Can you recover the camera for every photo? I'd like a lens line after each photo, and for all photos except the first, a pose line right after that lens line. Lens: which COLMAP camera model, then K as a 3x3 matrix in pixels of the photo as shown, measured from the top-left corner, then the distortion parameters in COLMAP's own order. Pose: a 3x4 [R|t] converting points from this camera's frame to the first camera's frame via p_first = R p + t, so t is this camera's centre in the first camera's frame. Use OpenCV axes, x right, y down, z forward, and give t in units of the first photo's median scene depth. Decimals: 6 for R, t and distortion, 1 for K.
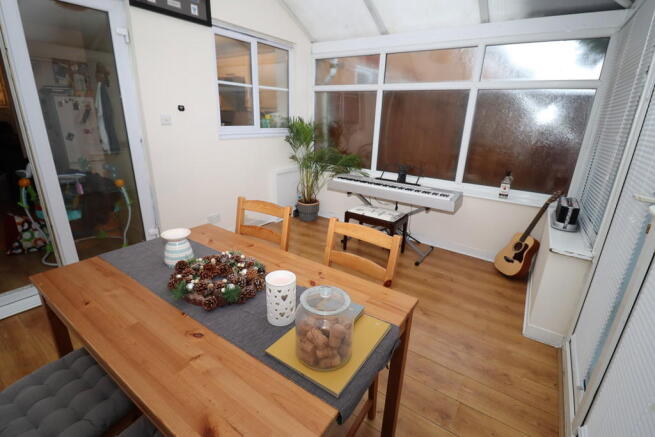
lens RADIAL K [[304.7, 0, 325.0], [0, 304.7, 217.5], [0, 0, 1]] dist [0.003811, -0.000643]
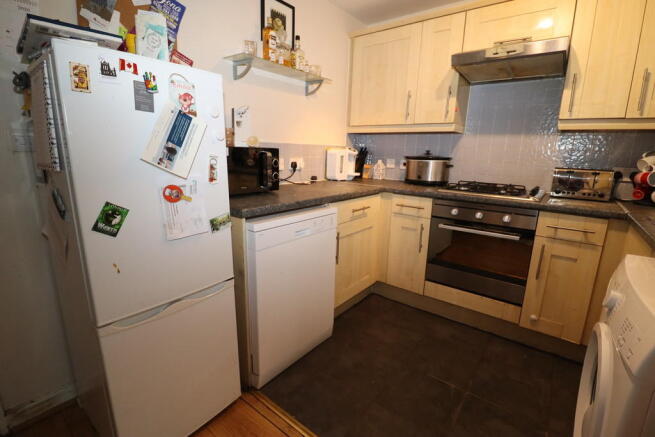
lens RADIAL K [[304.7, 0, 329.6], [0, 304.7, 216.8], [0, 0, 1]] dist [0.003811, -0.000643]
pose [[0.998920, 0.001814, -0.046438, -0.659233], [-0.006608, 0.994628, -0.103304, -0.245907], [0.046001, 0.103499, 0.993565, 0.779131]]
